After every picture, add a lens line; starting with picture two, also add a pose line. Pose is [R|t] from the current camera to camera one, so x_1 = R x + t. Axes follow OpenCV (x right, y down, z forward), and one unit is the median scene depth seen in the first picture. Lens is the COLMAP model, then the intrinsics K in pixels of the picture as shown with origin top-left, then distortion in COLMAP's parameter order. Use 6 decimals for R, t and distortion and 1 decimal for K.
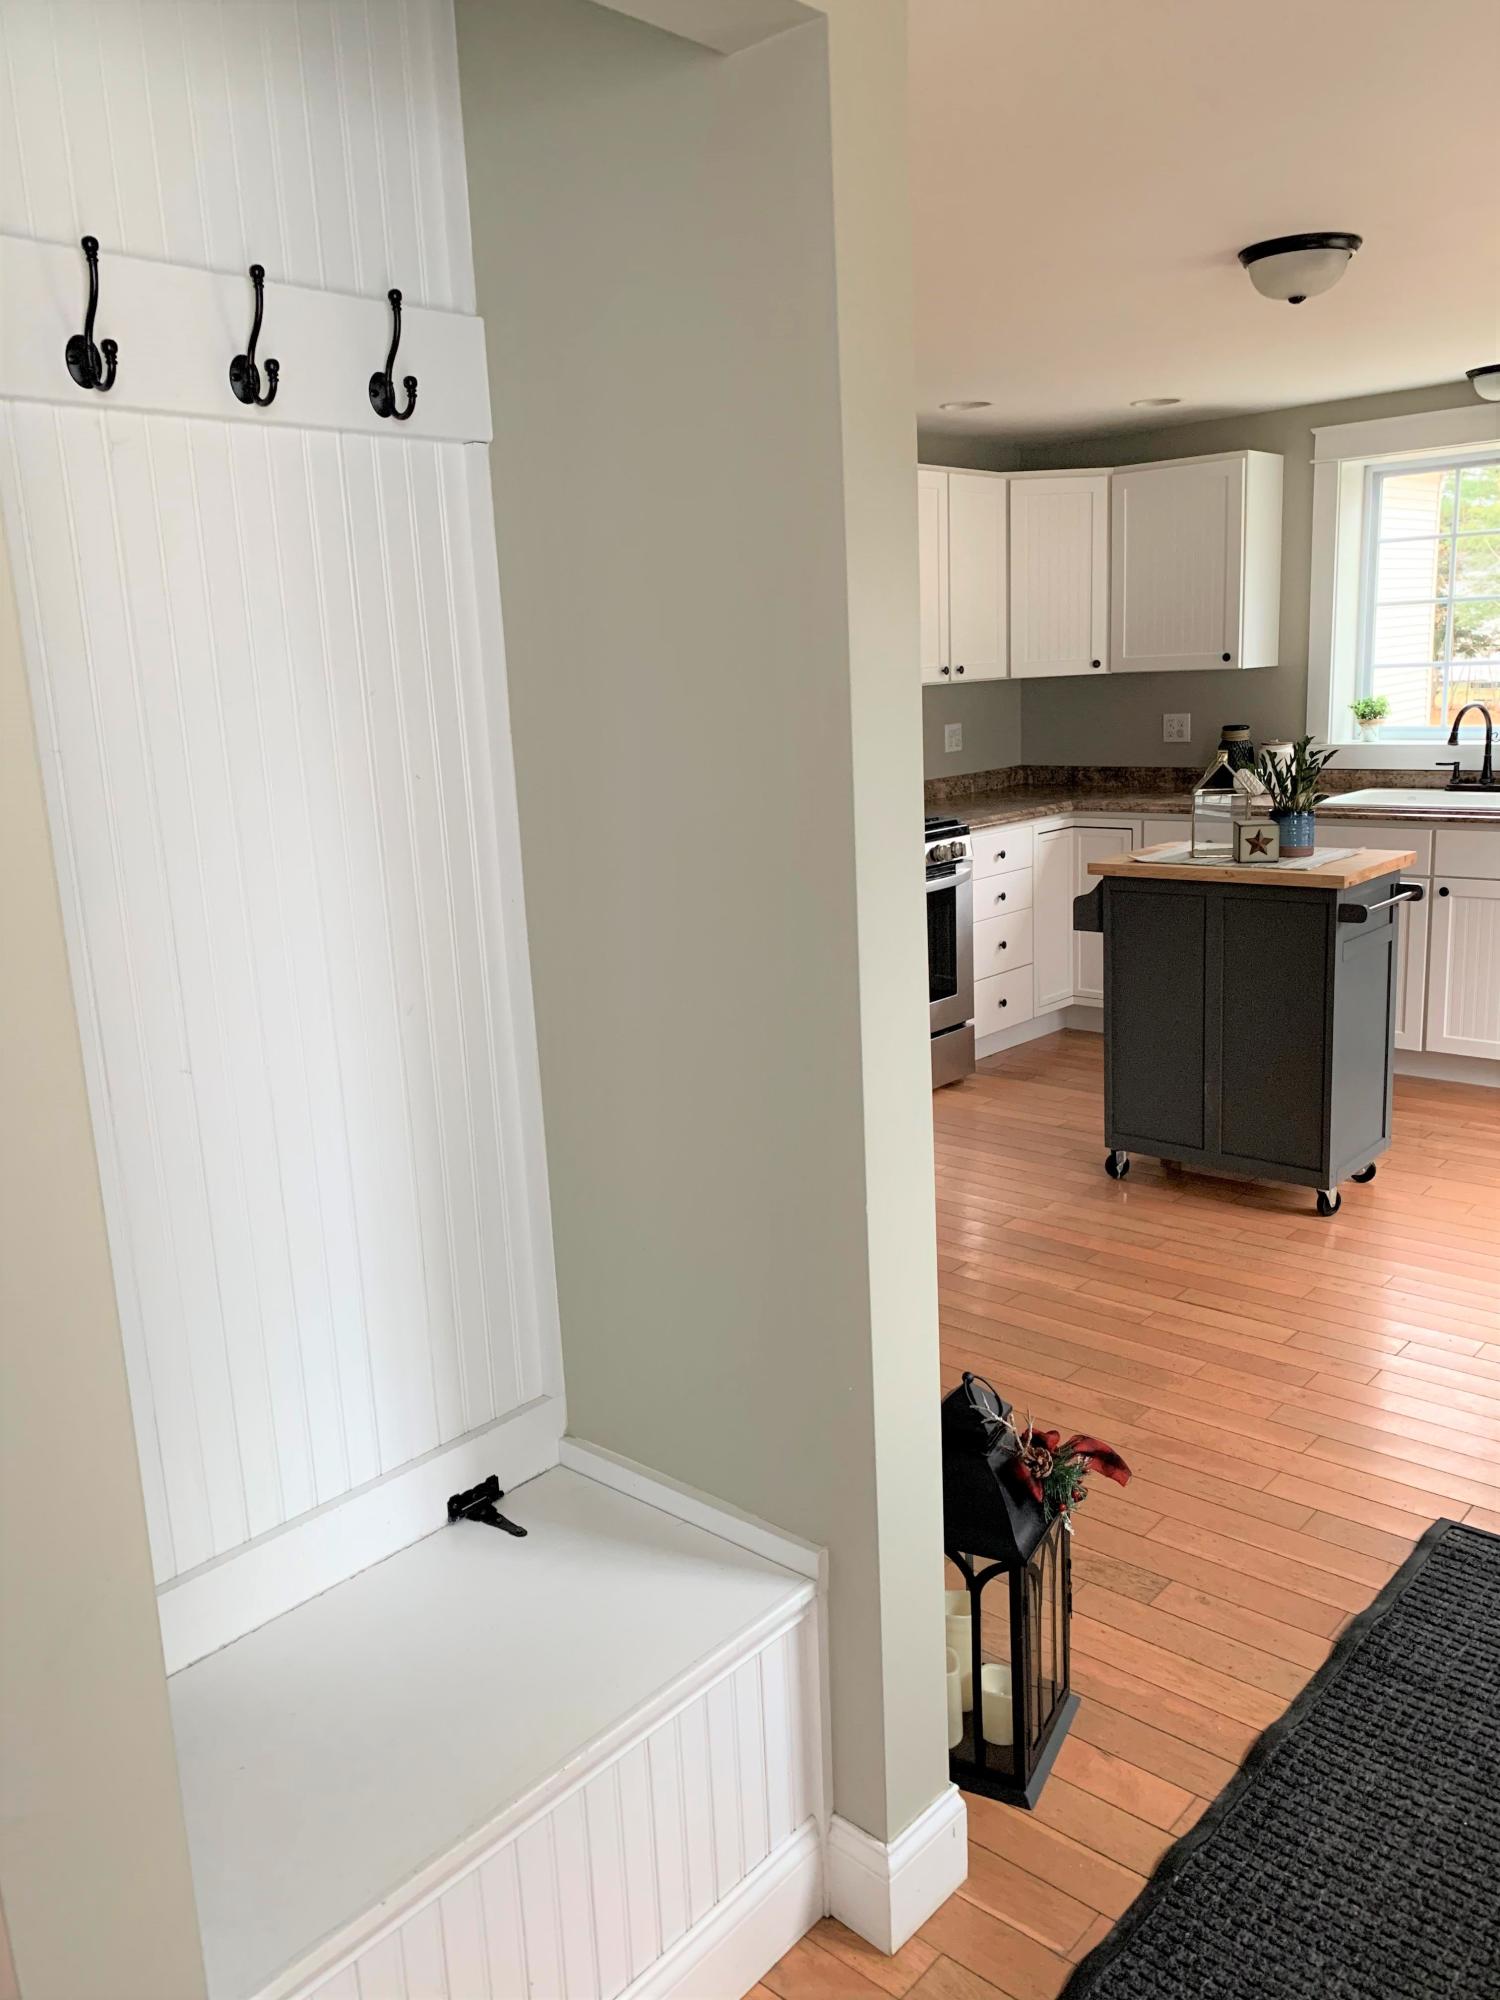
lens RADIAL K [[1509.4, 0, 736.1], [0, 1509.4, 1005.5], [0, 0, 1]] dist [0.031619, -0.032680]
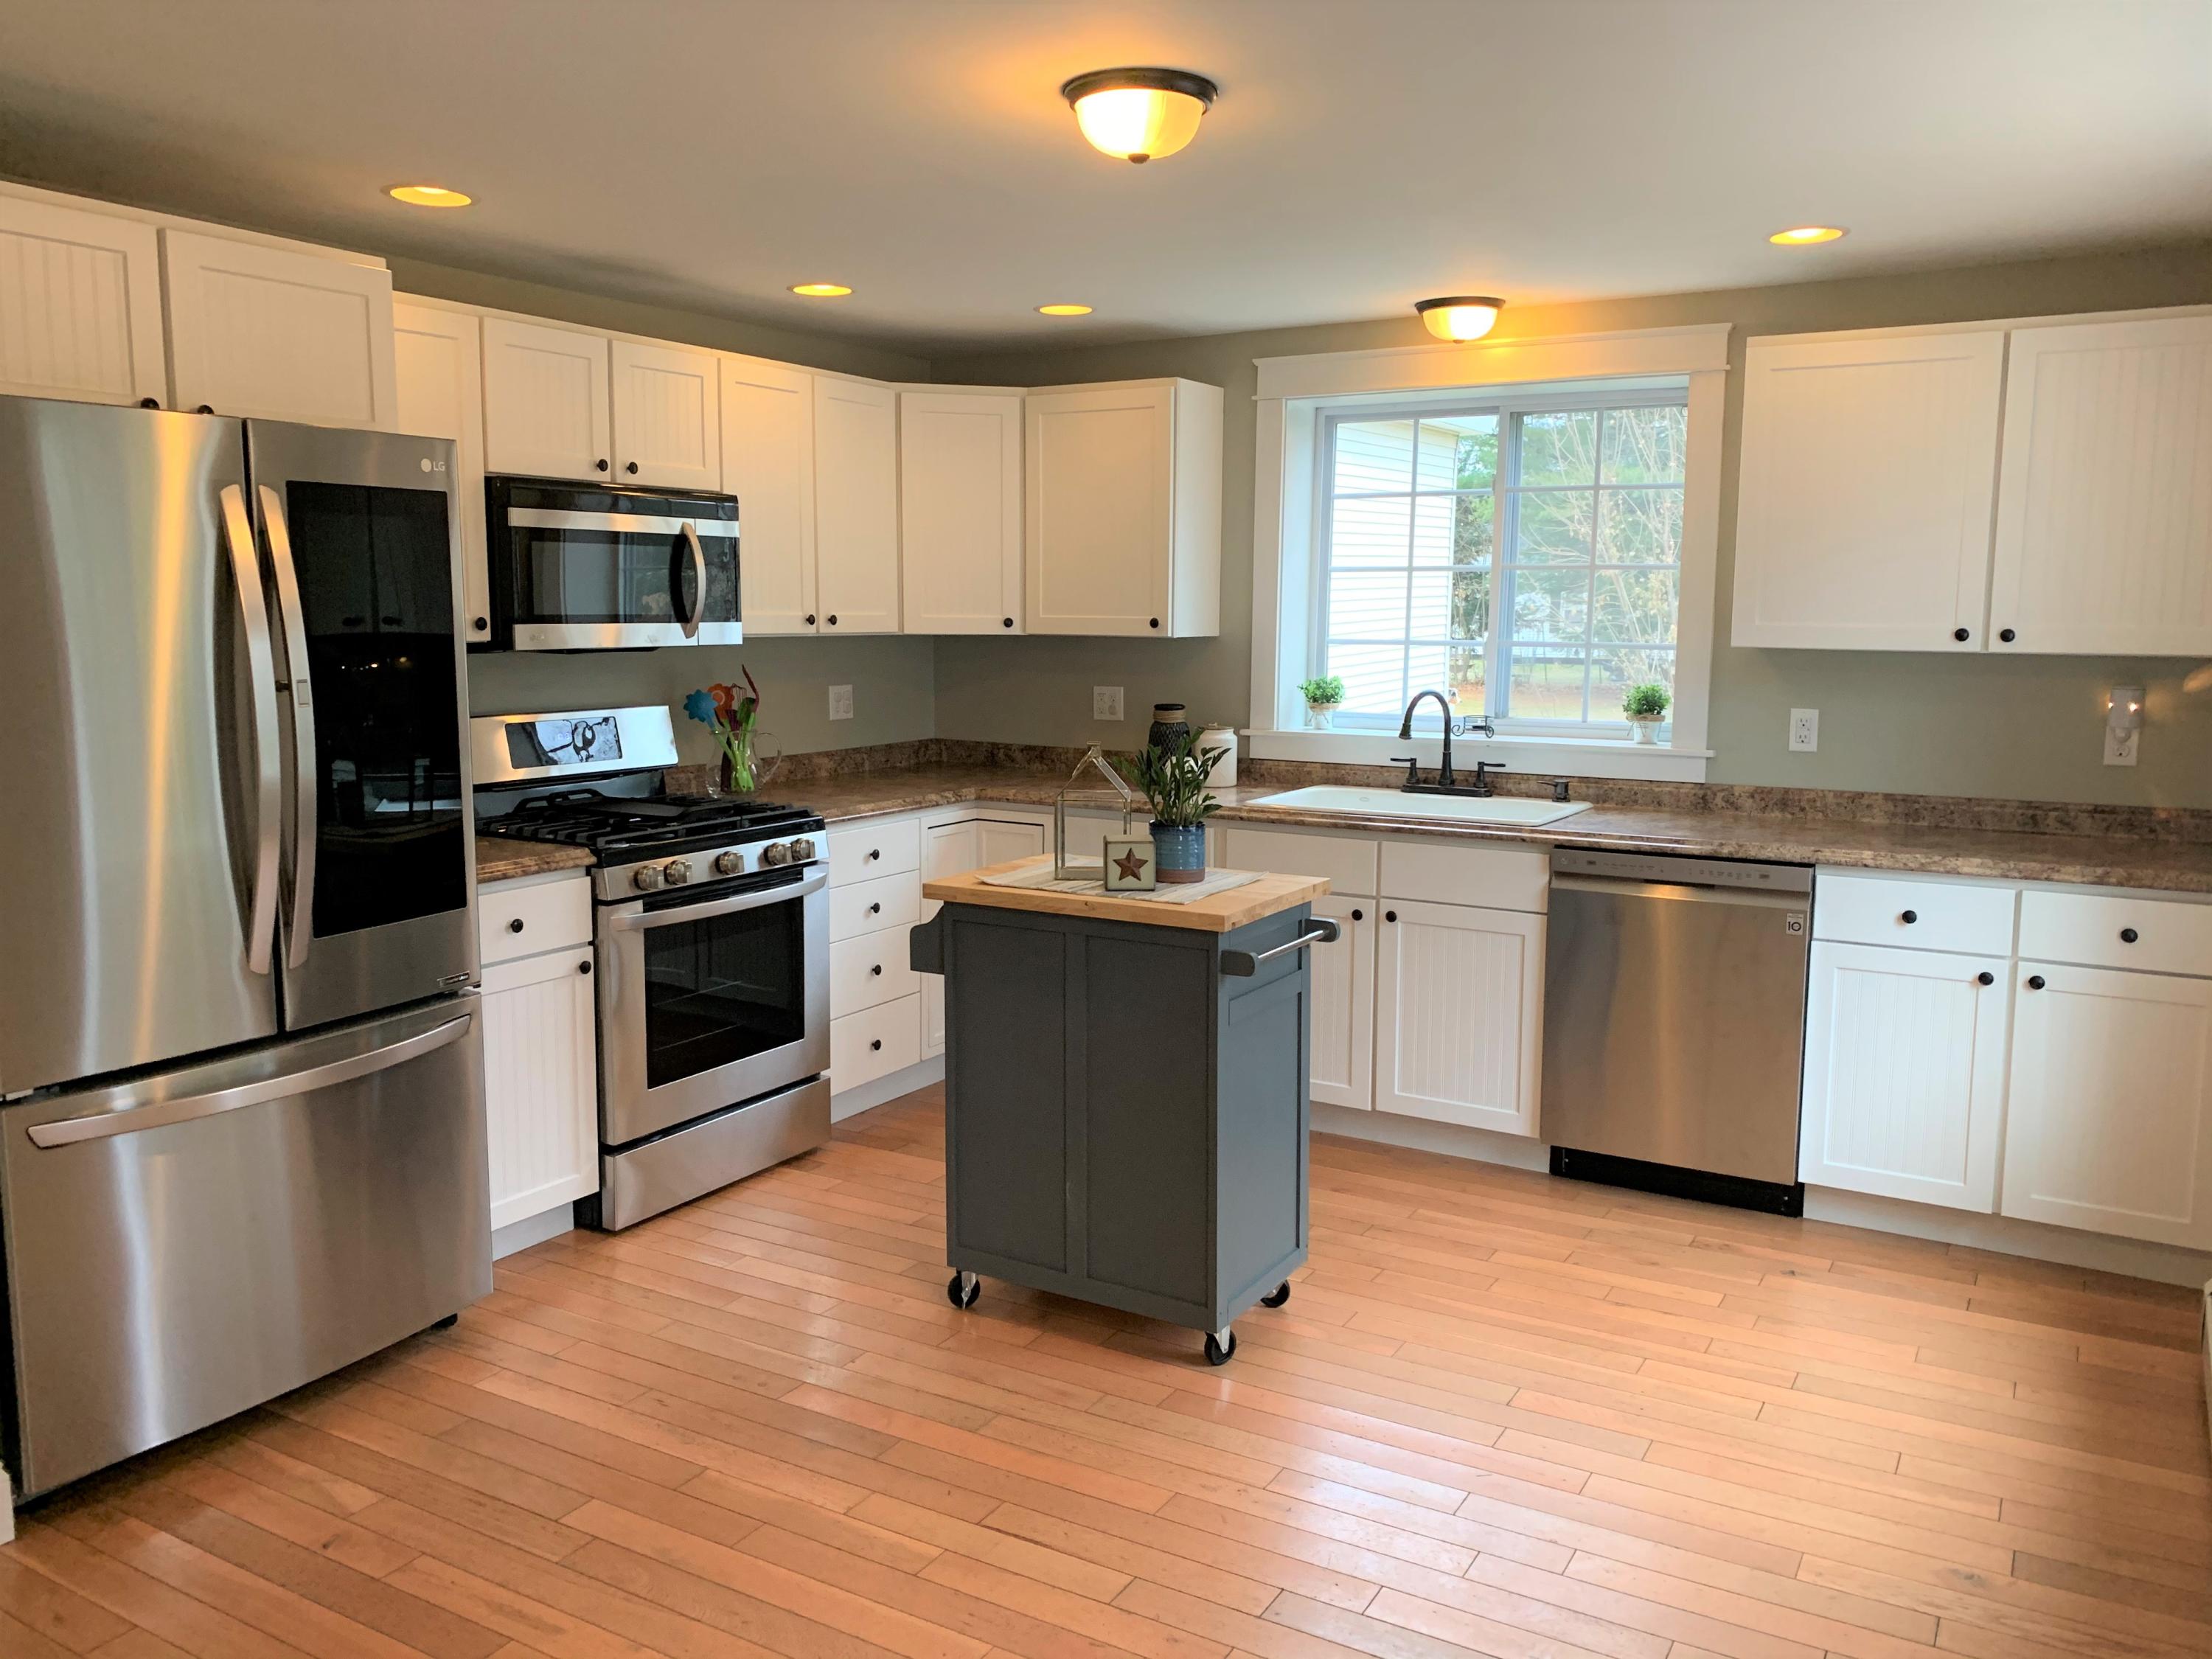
lens RADIAL K [[1678.8, 0, 1116.2], [0, 1678.8, 813.2], [0, 0, 1]] dist [0.051501, -0.086684]
pose [[0.976633, 0.025682, 0.213376, 0.119027], [-0.004217, 0.994933, -0.100448, -0.036689], [-0.214874, 0.097201, 0.971793, 0.133841]]
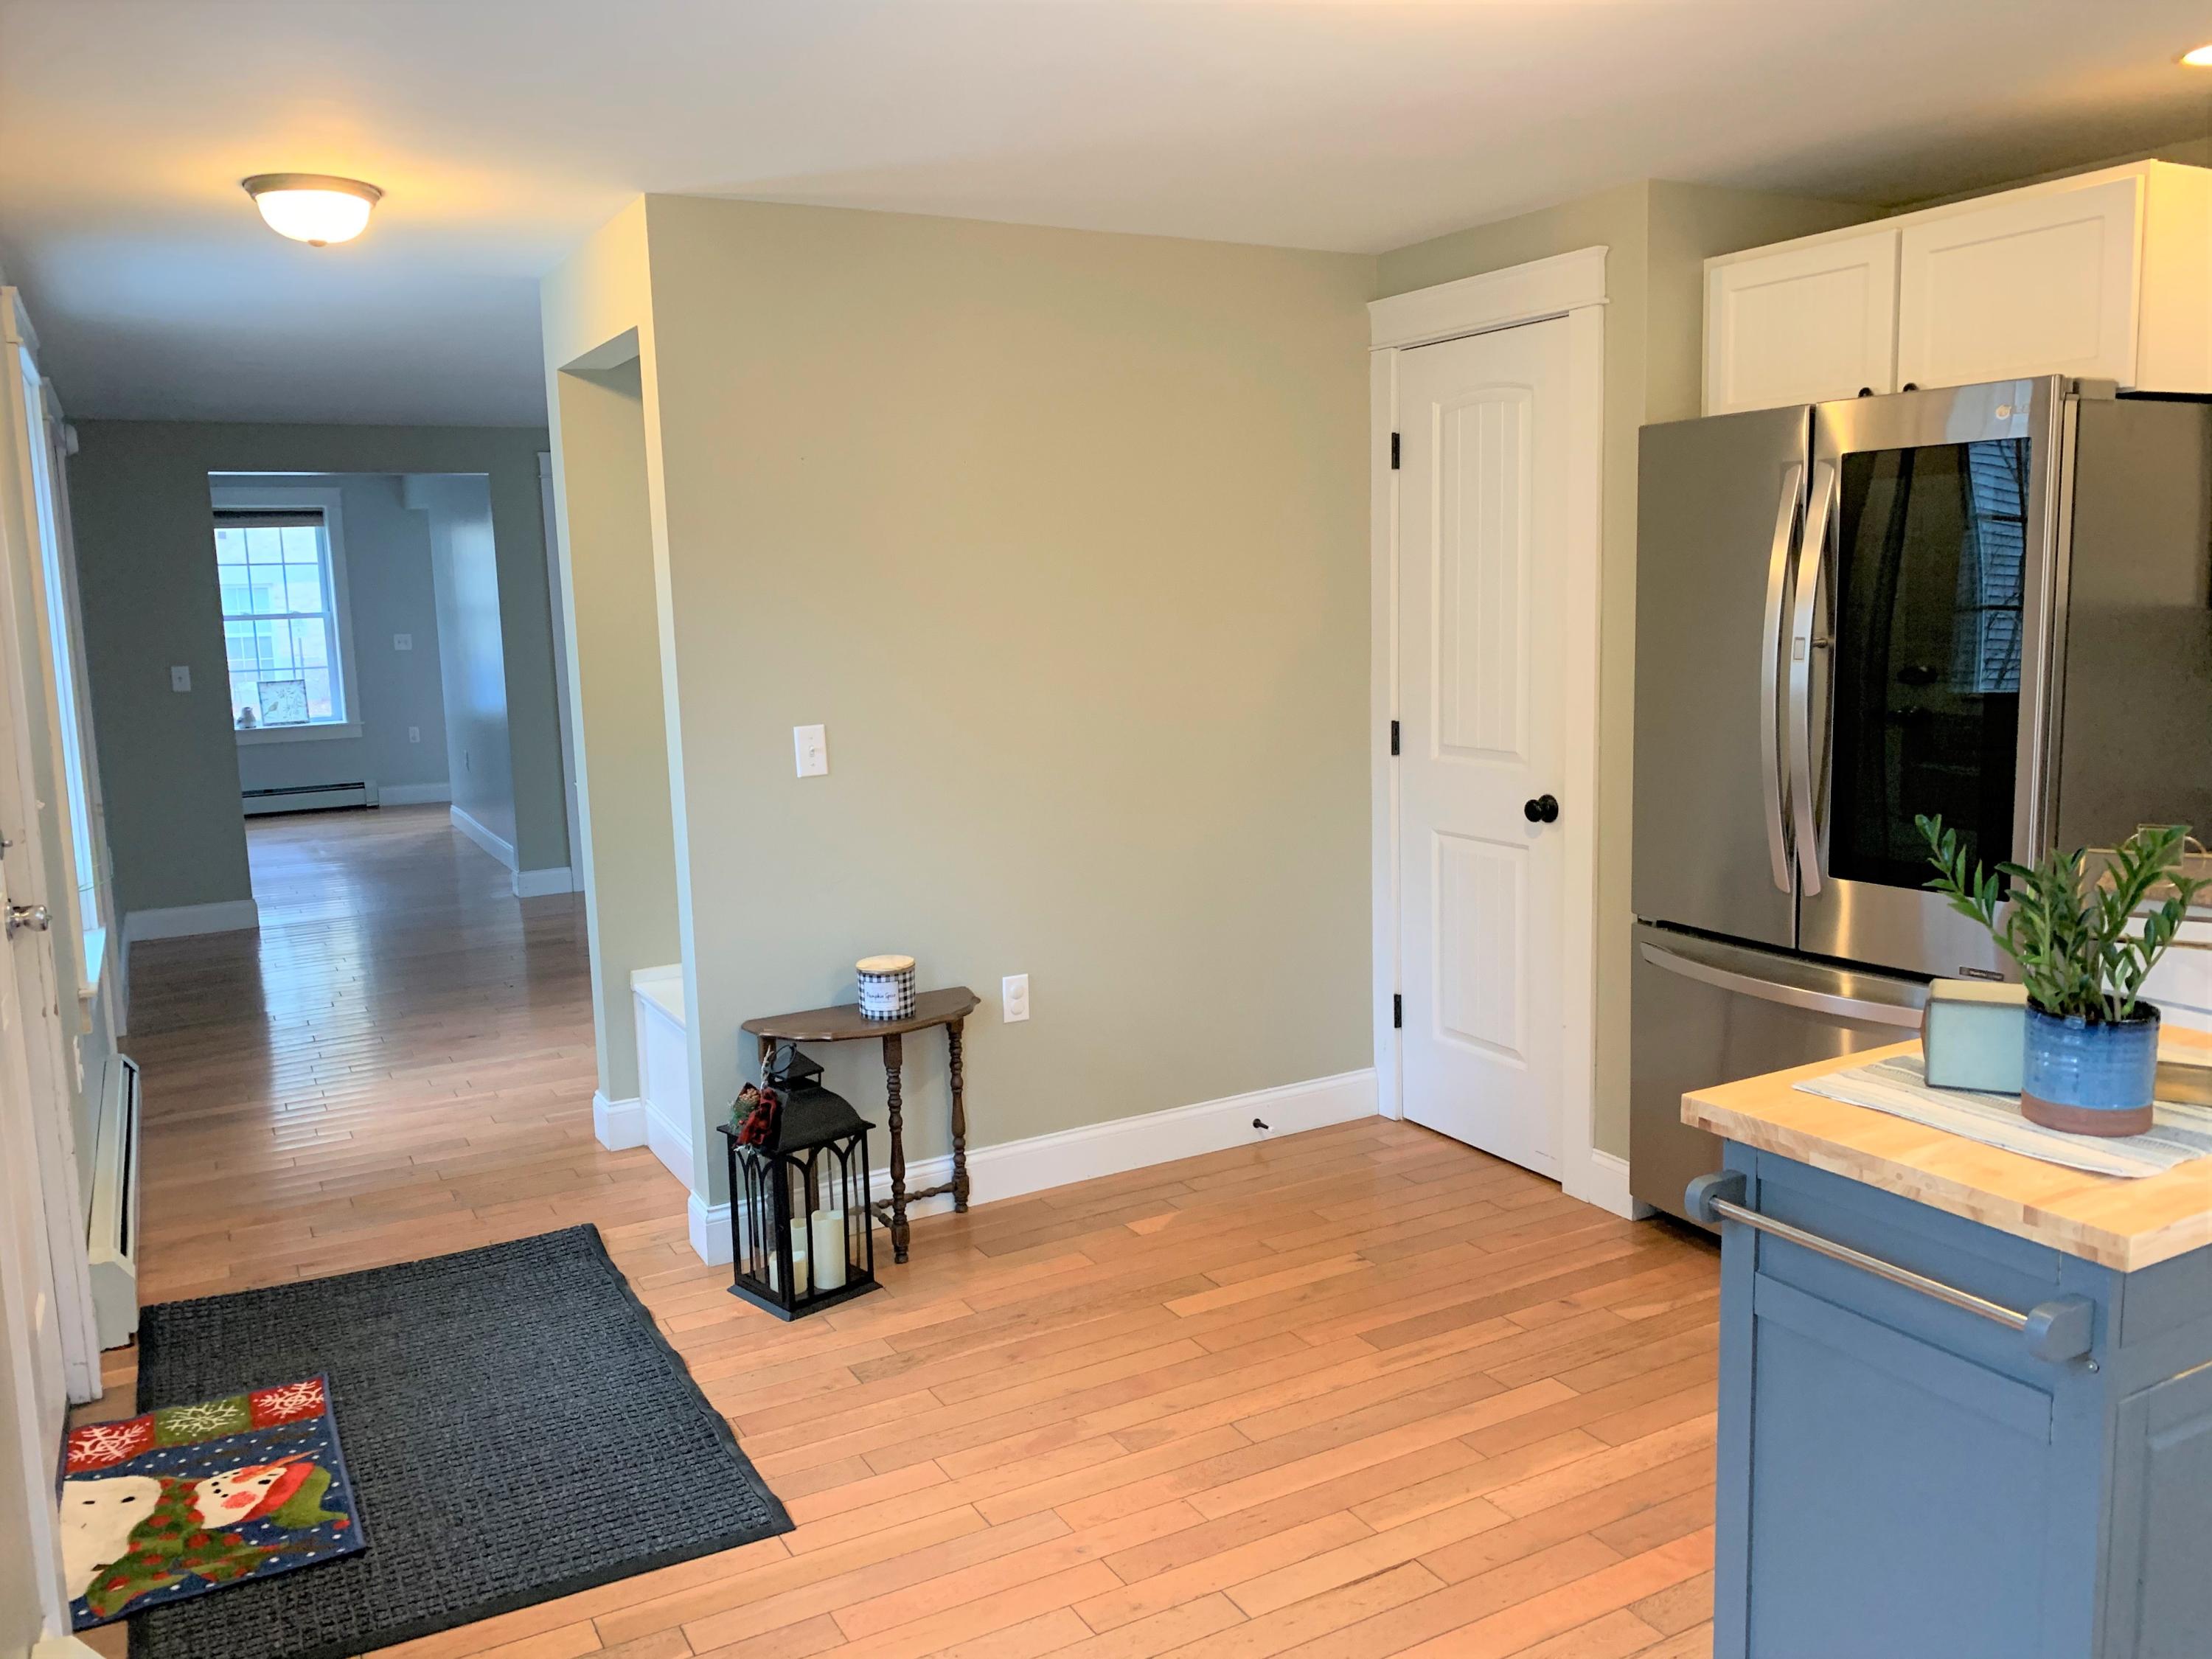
lens RADIAL K [[1696.6, 0, 1103.9], [0, 1696.6, 811.5], [0, 0, 1]] dist [0.010676, -0.001424]
pose [[-0.312004, 0.184945, -0.931906, 0.652046], [-0.164794, 0.955468, 0.244794, -0.187199], [0.935680, 0.229949, -0.267632, 0.679400]]
